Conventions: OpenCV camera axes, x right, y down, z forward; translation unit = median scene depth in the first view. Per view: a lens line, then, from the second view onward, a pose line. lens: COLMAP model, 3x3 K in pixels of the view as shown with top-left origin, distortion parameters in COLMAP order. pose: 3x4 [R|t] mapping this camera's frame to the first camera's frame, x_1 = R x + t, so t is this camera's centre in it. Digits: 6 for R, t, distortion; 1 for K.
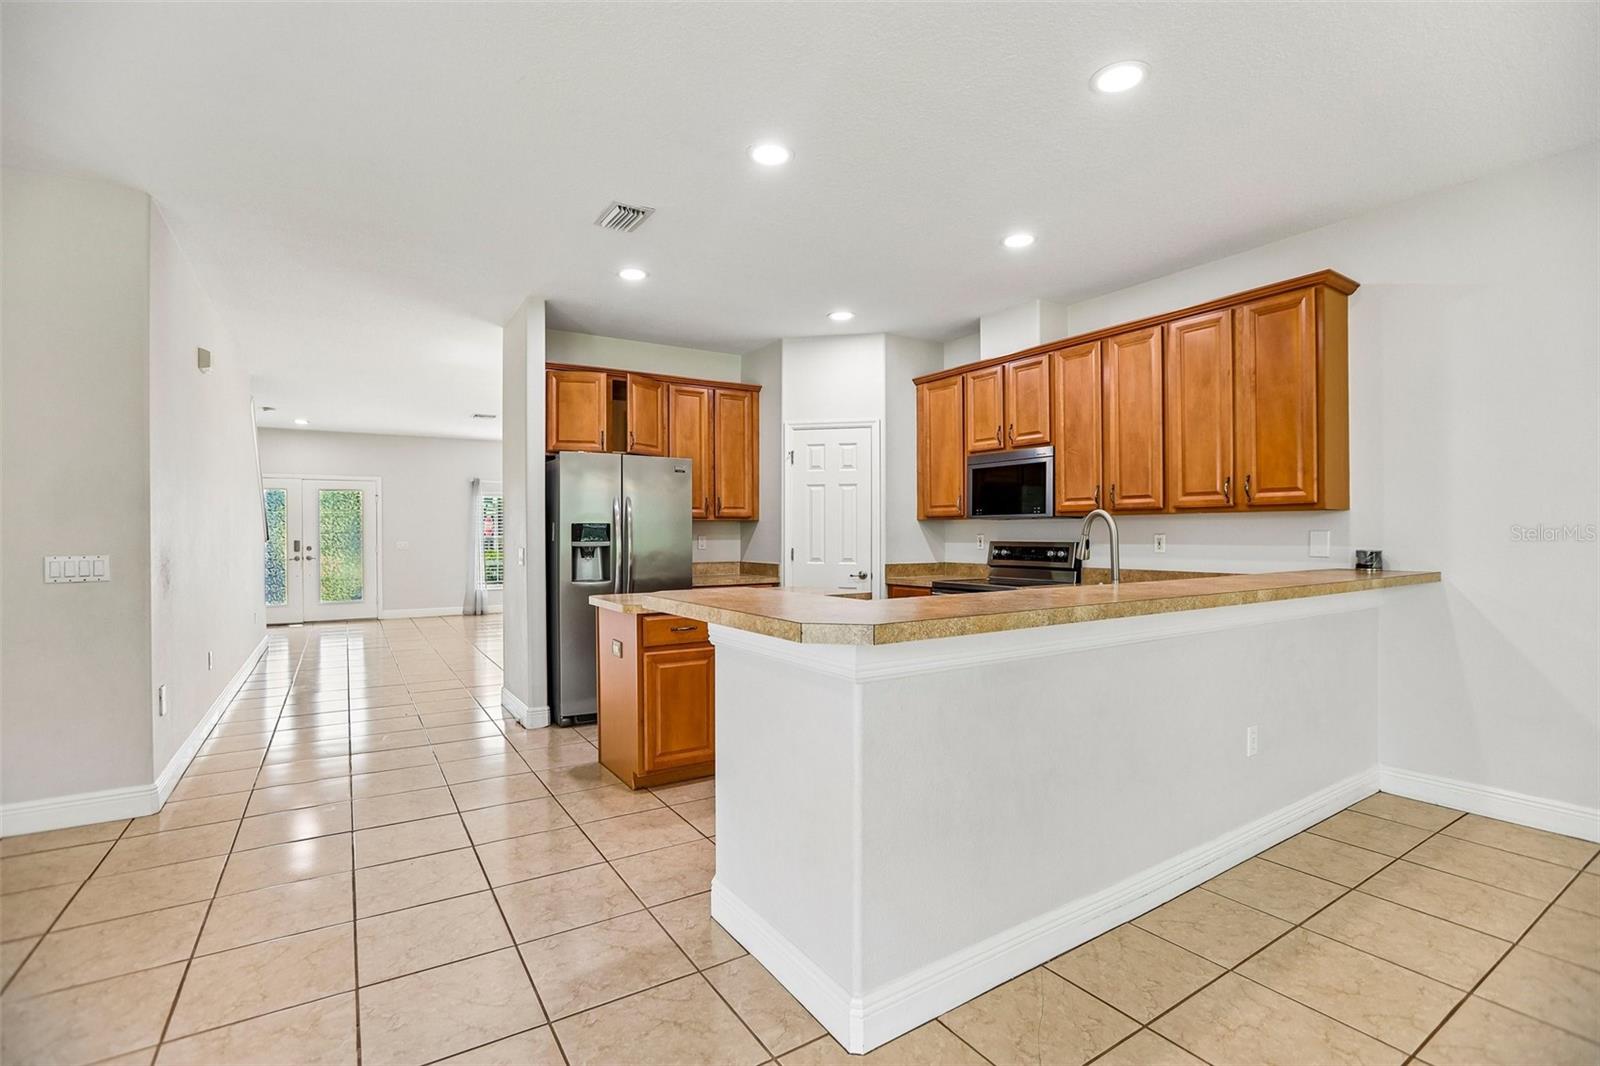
lens RADIAL K [[726.8, 0, 800.0], [0, 726.8, 533.0], [0, 0, 1]] dist [-0.058295, 0.021031]
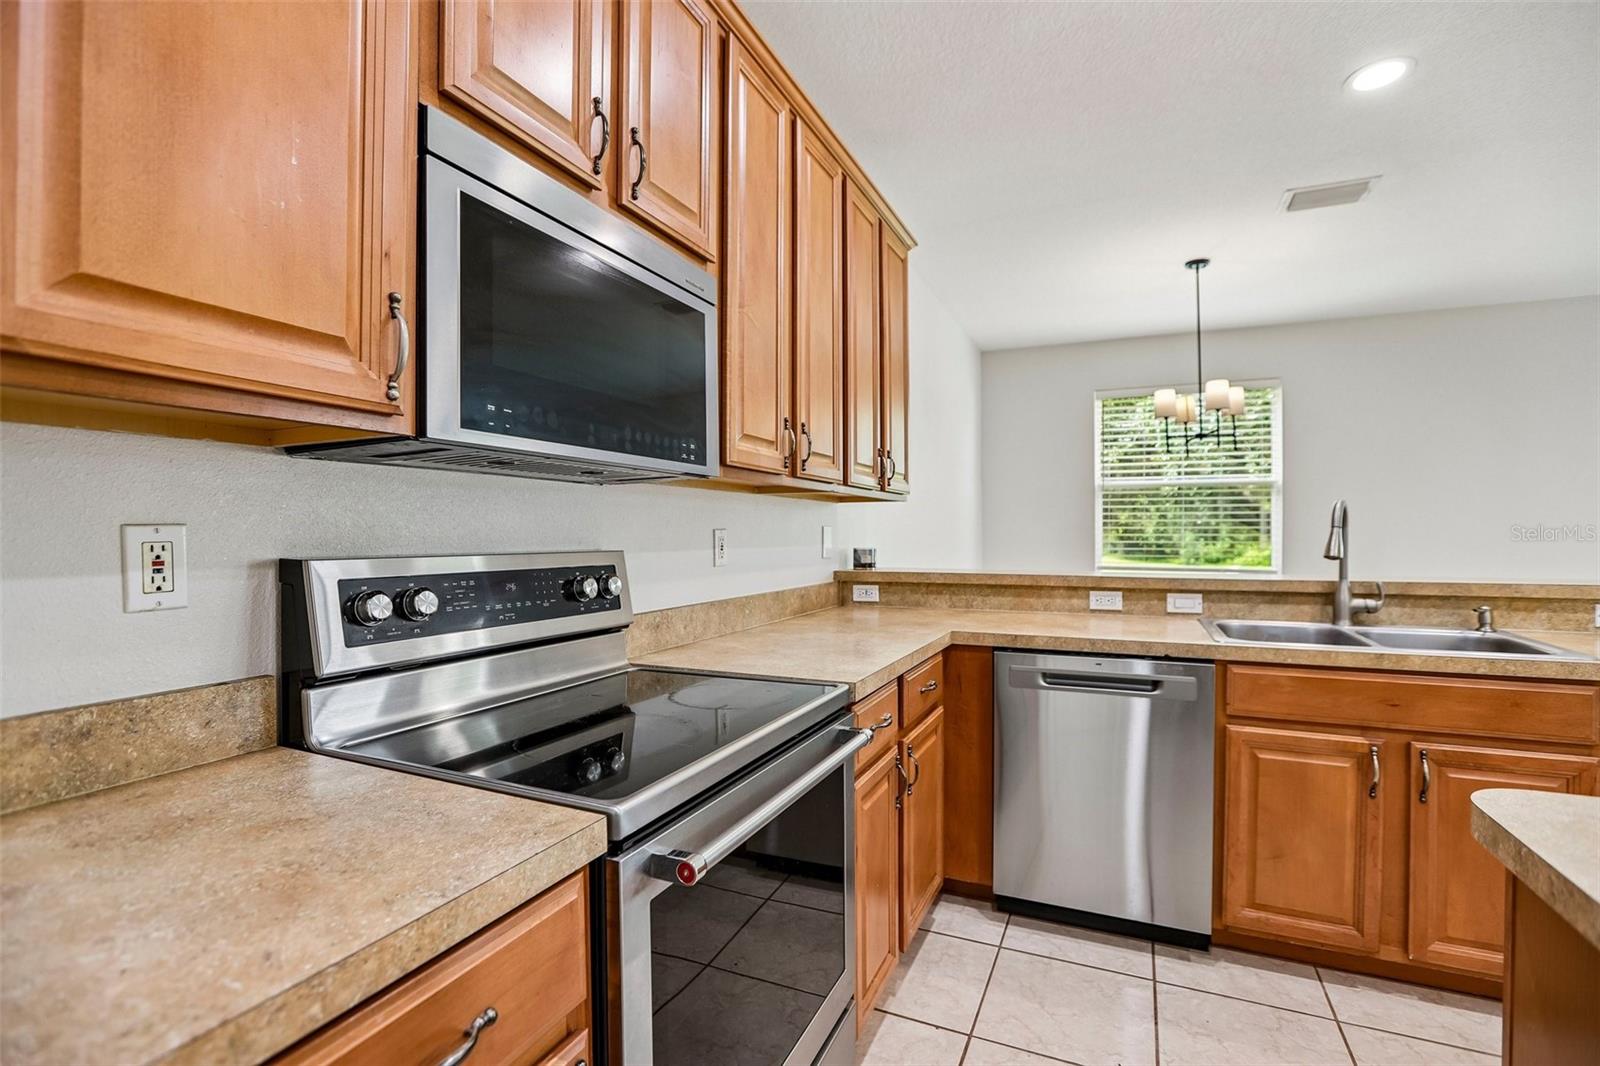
lens RADIAL K [[726.8, 0, 800.0], [0, 726.8, 533.0], [0, 0, 1]] dist [-0.058295, 0.021031]
pose [[-0.534069, 0.002364, 0.845437, 0.028603], [0.000034, 0.999996, -0.002774, 0.005210], [-0.845441, -0.001453, -0.534068, 1.101533]]
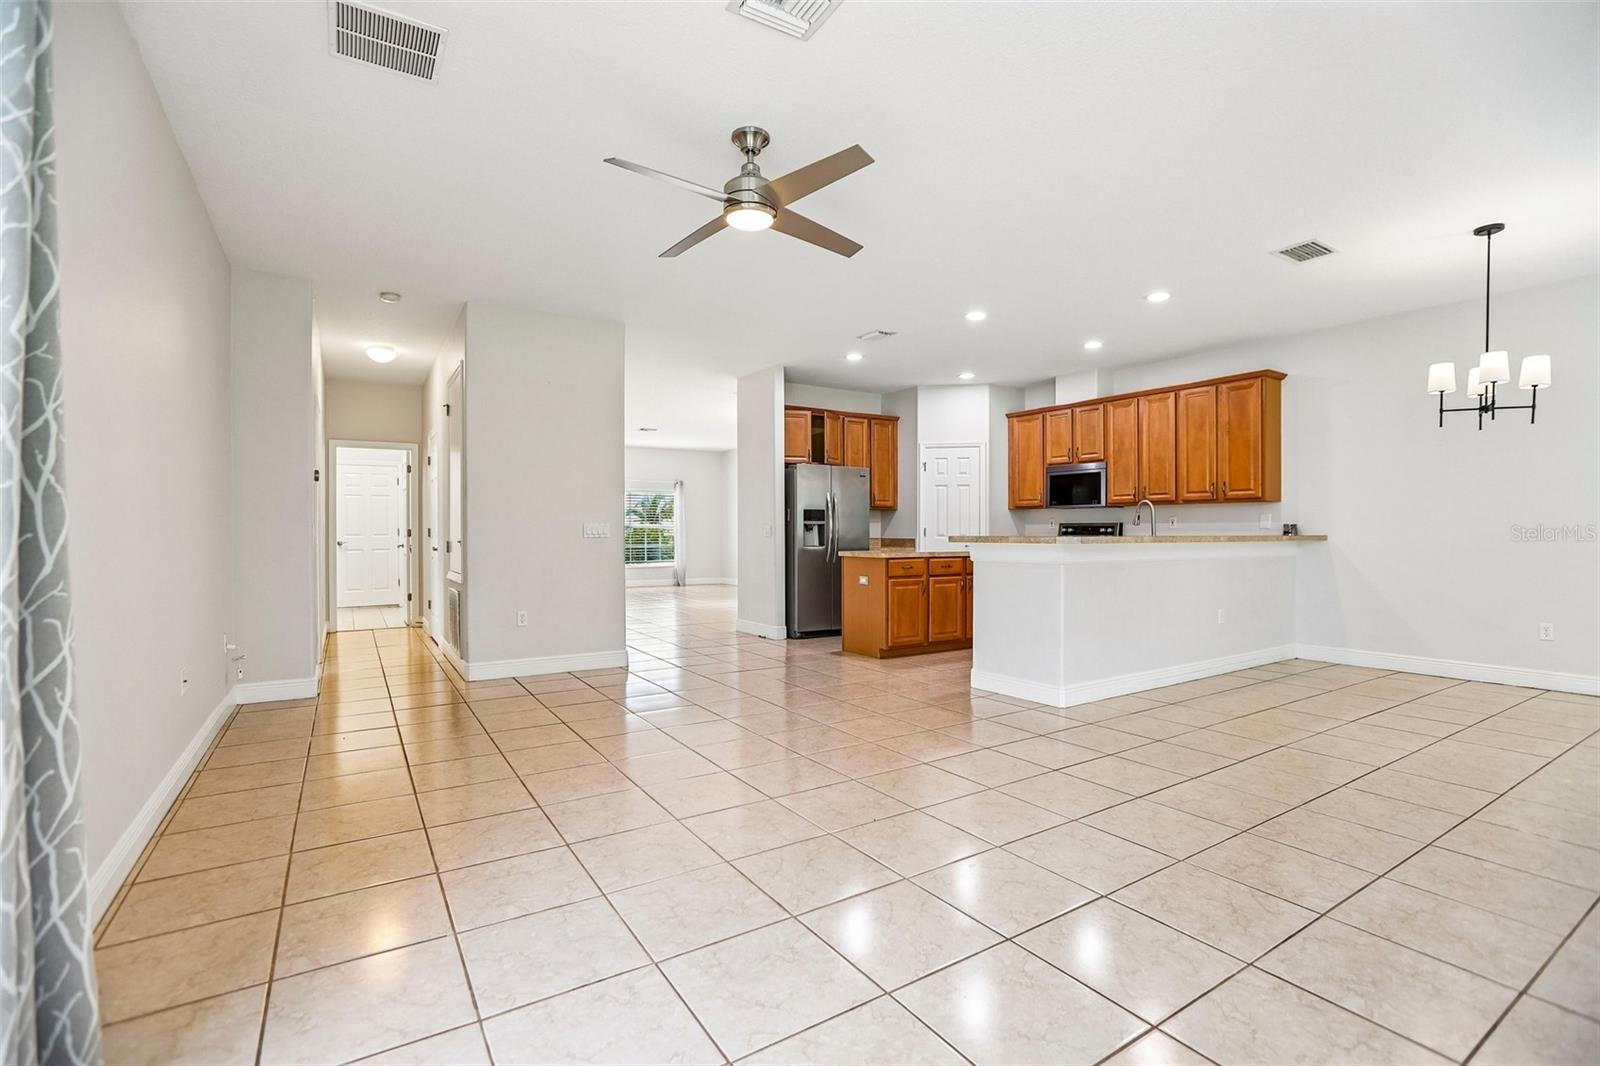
lens RADIAL K [[726.8, 0, 800.0], [0, 726.8, 533.0], [0, 0, 1]] dist [-0.058295, 0.021031]
pose [[0.999986, 0.003139, -0.004156, -0.304786], [-0.003119, 0.999984, 0.004805, 0.029699], [0.004171, -0.004792, 0.999980, -0.568719]]
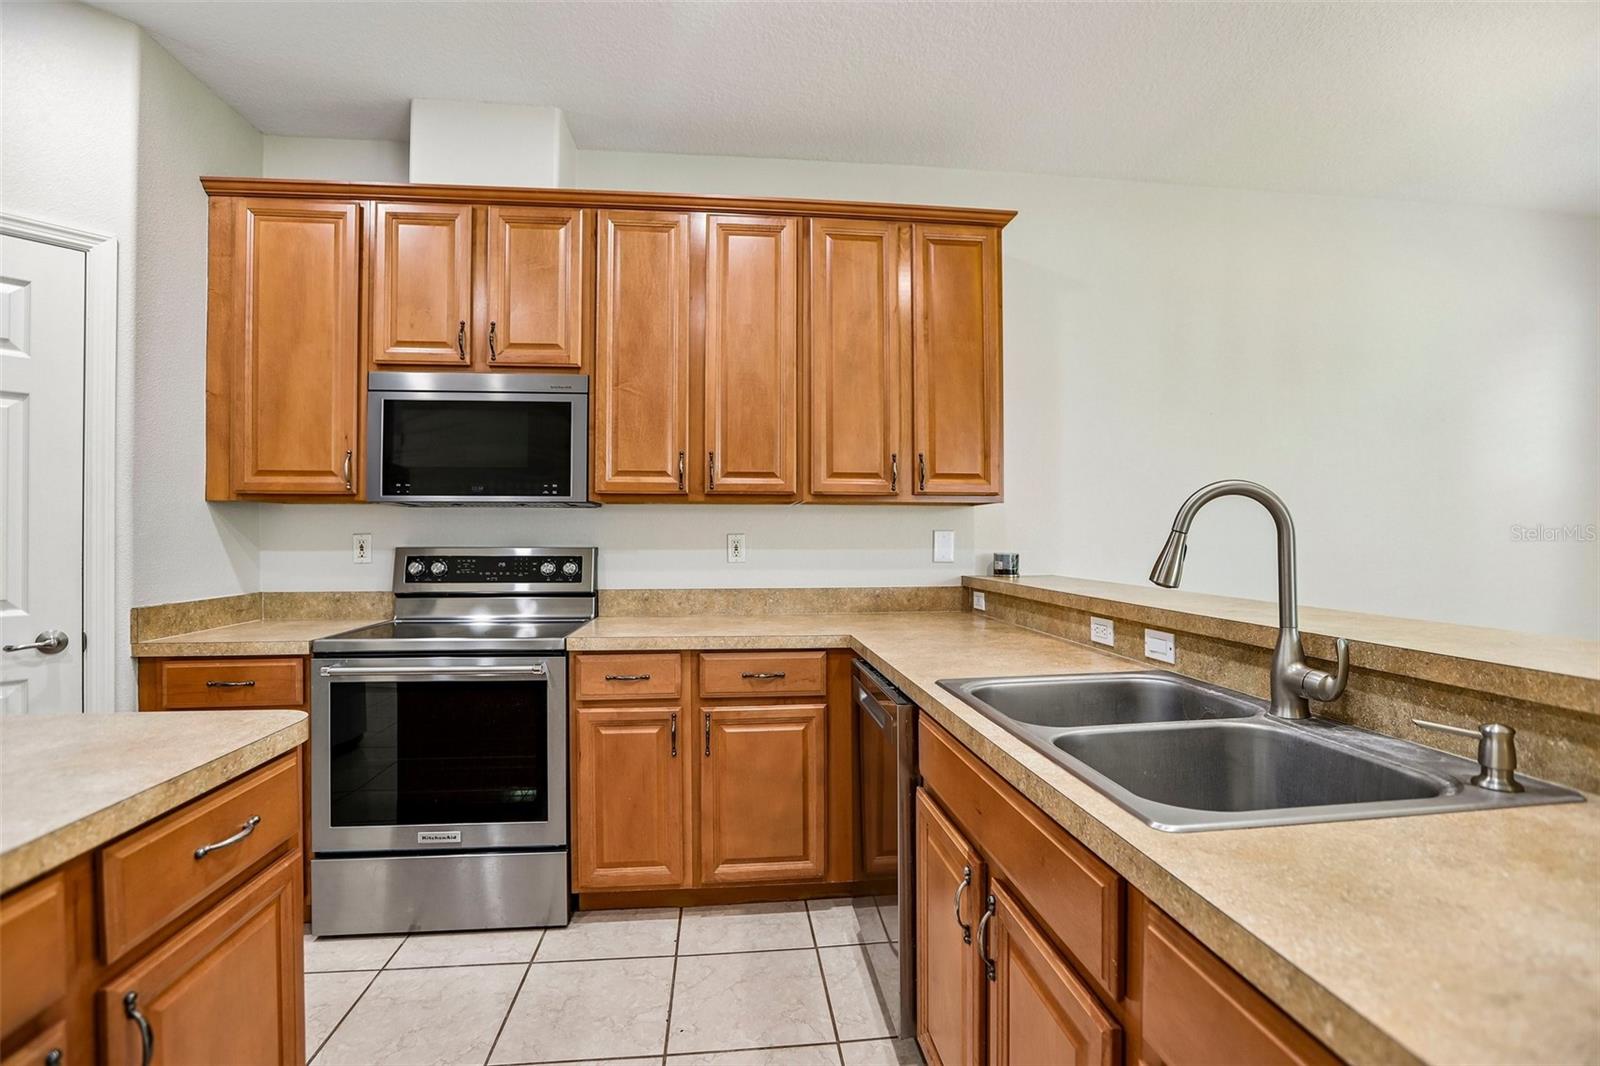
lens RADIAL K [[726.8, 0, 800.0], [0, 726.8, 533.0], [0, 0, 1]] dist [-0.058295, 0.021031]
pose [[0.450660, 0.004943, 0.892682, -0.068229], [-0.003288, 0.999987, -0.003877, 0.002494], [-0.892689, -0.001187, 0.450671, 0.574103]]
